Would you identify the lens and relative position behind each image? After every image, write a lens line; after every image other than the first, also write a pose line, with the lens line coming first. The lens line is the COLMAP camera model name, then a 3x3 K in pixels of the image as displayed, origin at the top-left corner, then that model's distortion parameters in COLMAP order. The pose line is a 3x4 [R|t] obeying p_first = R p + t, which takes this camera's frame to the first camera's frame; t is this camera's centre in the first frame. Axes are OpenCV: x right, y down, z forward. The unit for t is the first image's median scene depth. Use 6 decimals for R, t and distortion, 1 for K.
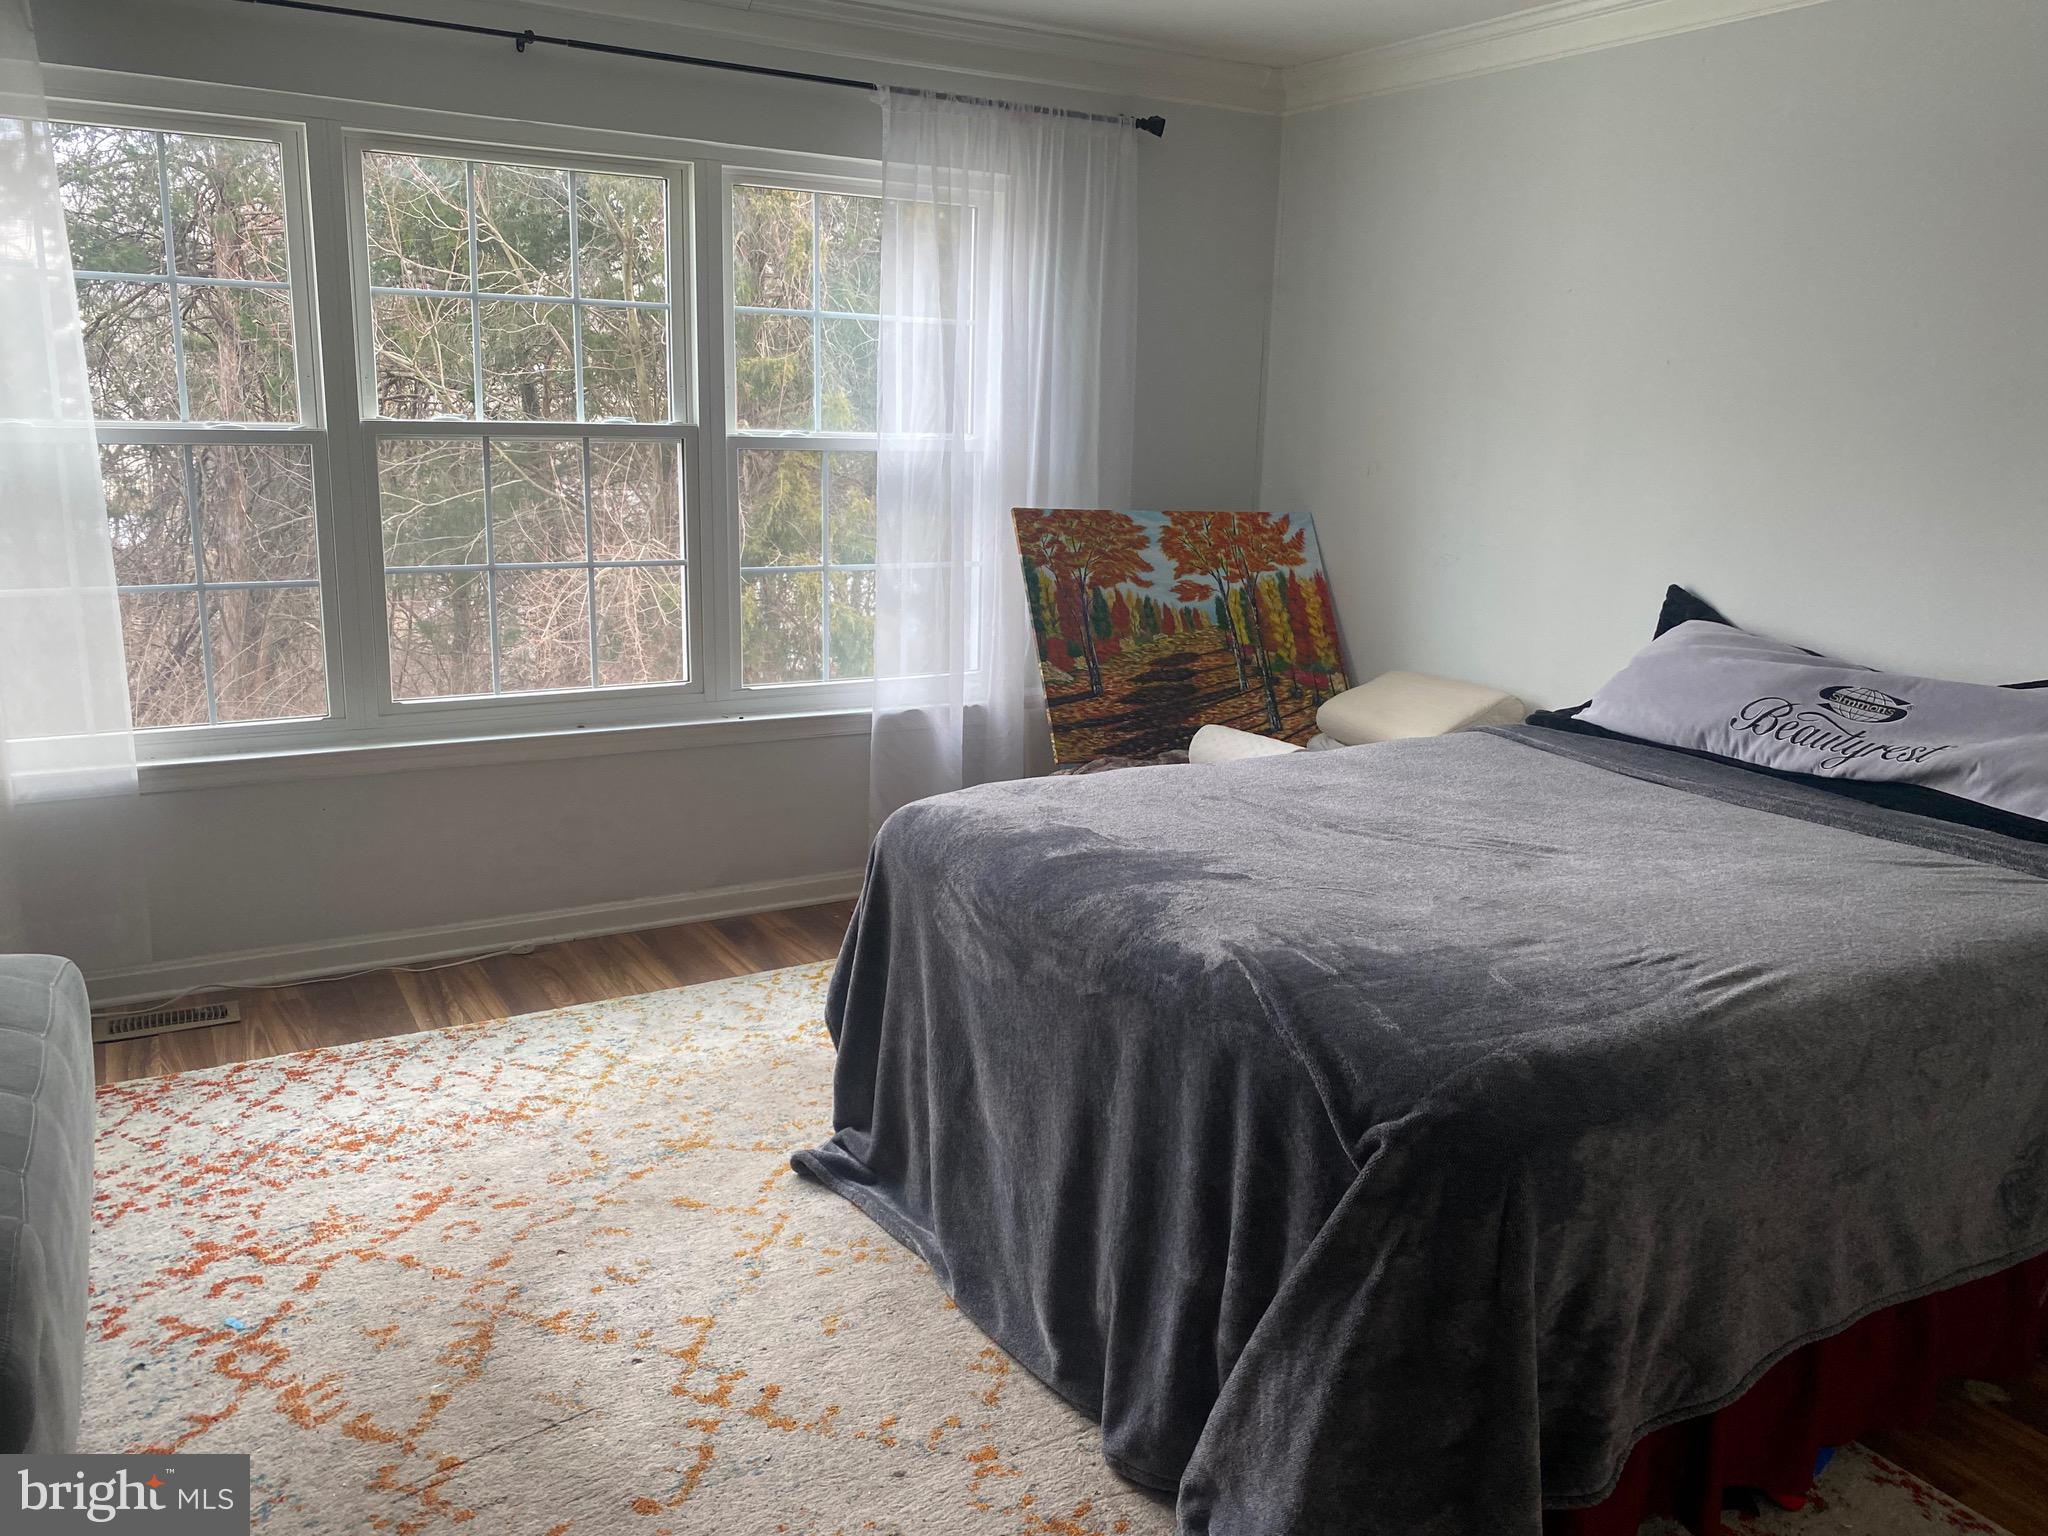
lens RADIAL K [[1558.6, 0, 1035.4], [0, 1558.6, 784.3], [0, 0, 1]] dist [0.041867, -0.051415]
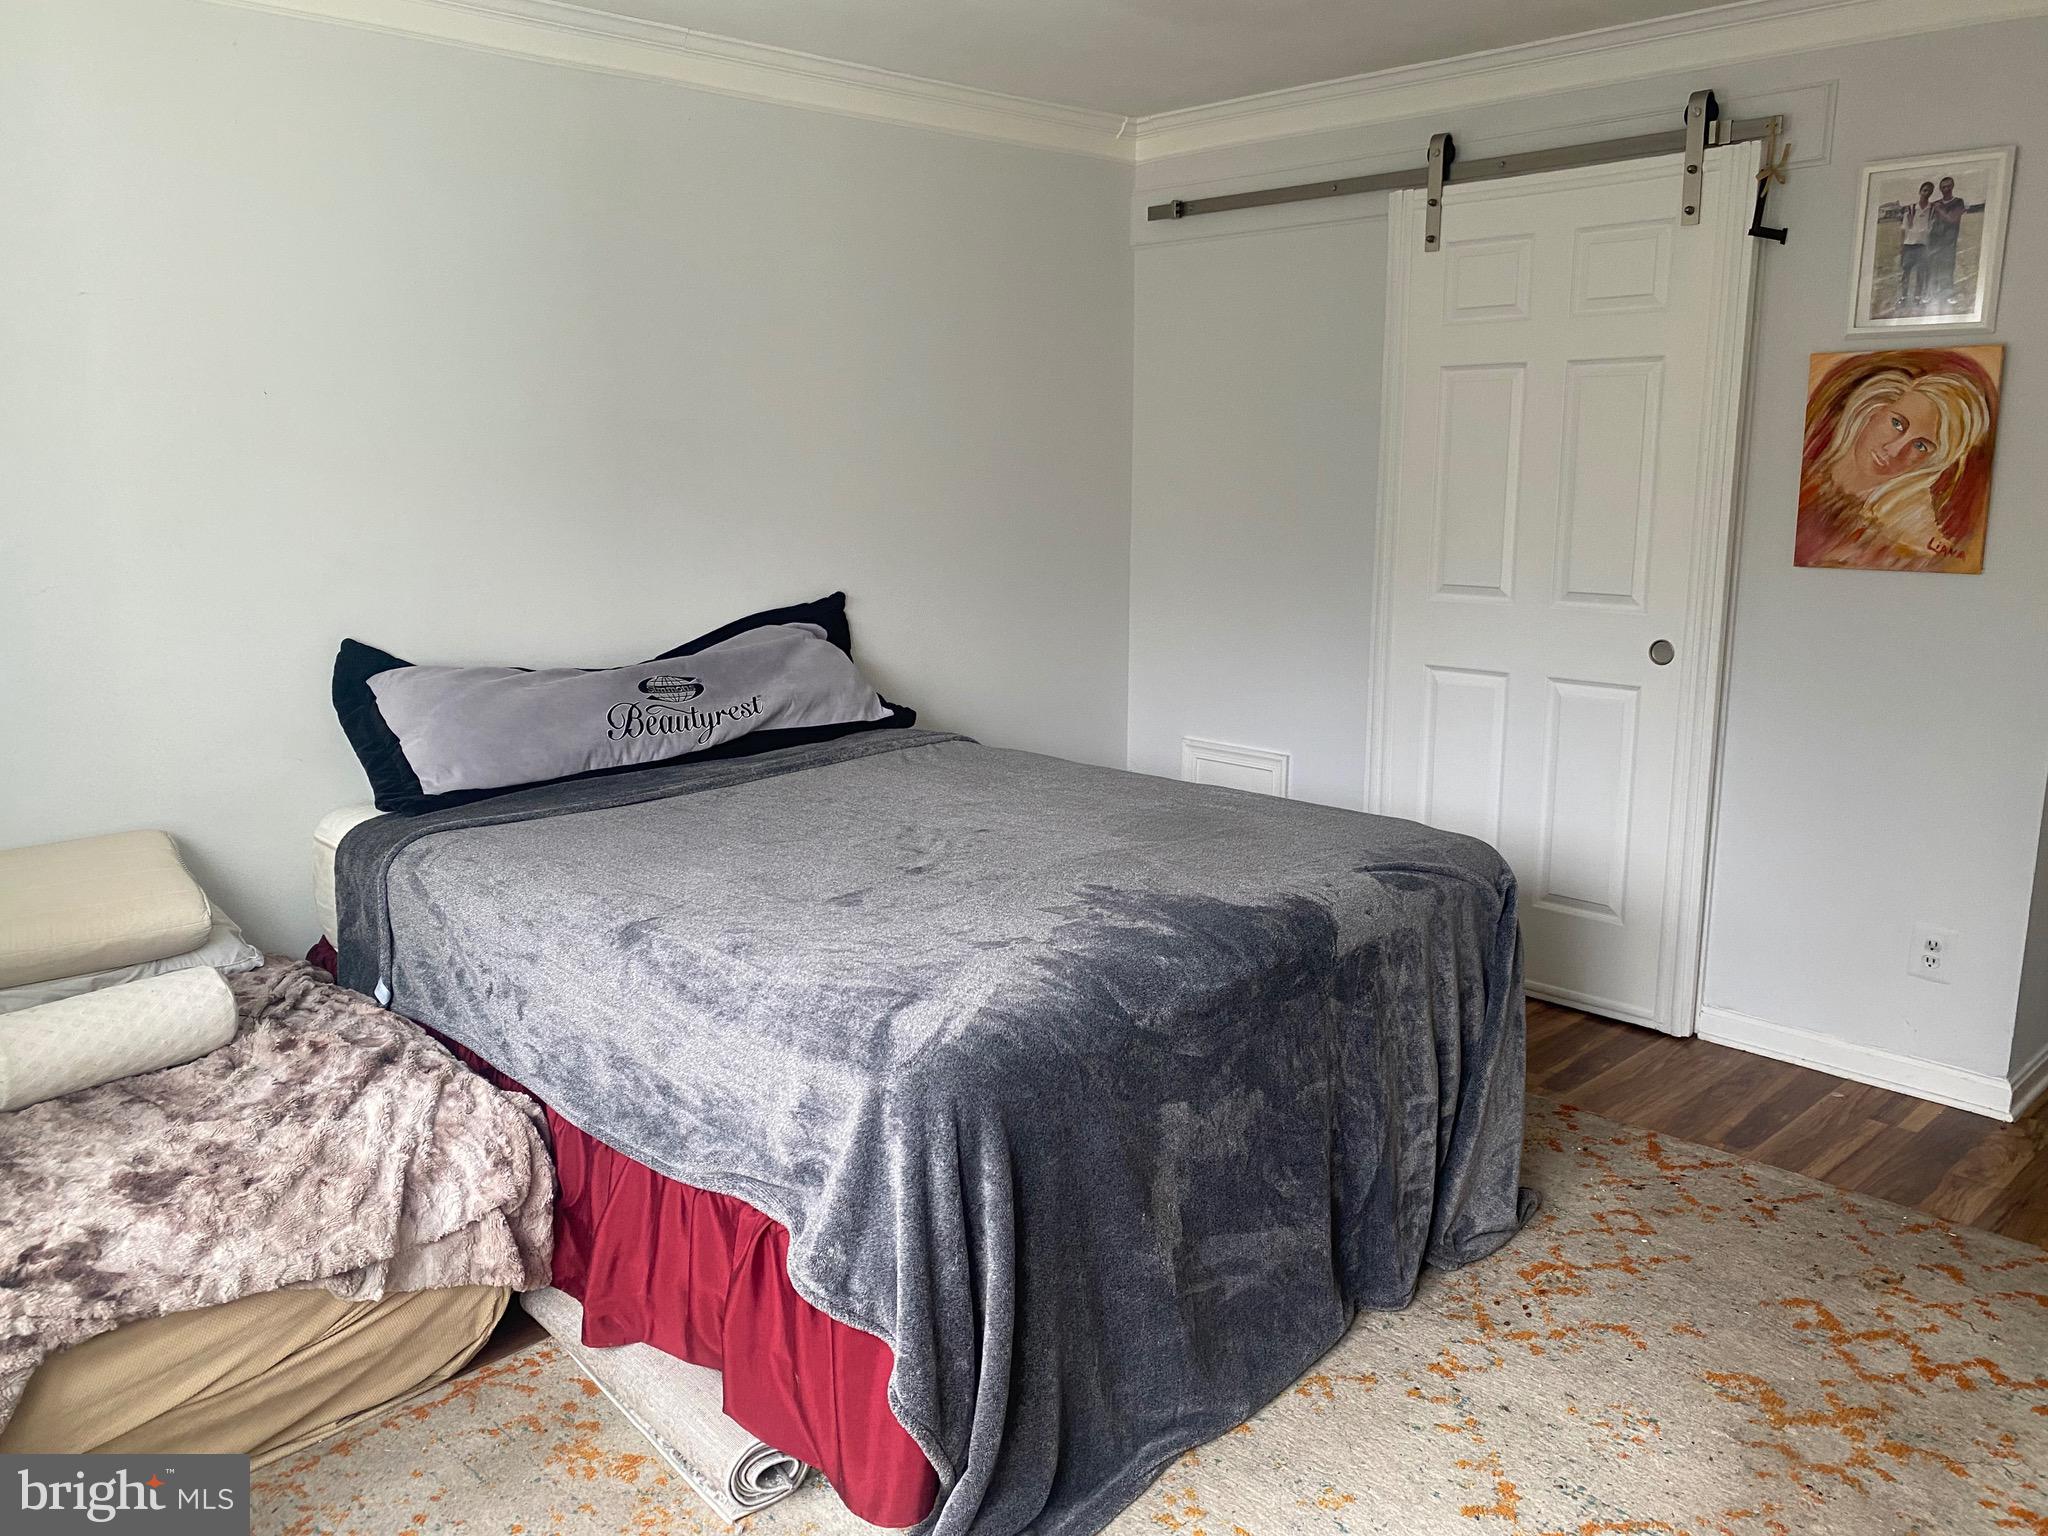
lens RADIAL K [[1558.6, 0, 1032.7], [0, 1558.6, 773.7], [0, 0, 1]] dist [0.041867, -0.051415]
pose [[-0.248754, -0.221983, 0.942786, -0.730071], [0.234515, 0.930615, 0.280994, -0.282319], [-0.939747, 0.290996, -0.179436, 1.061493]]
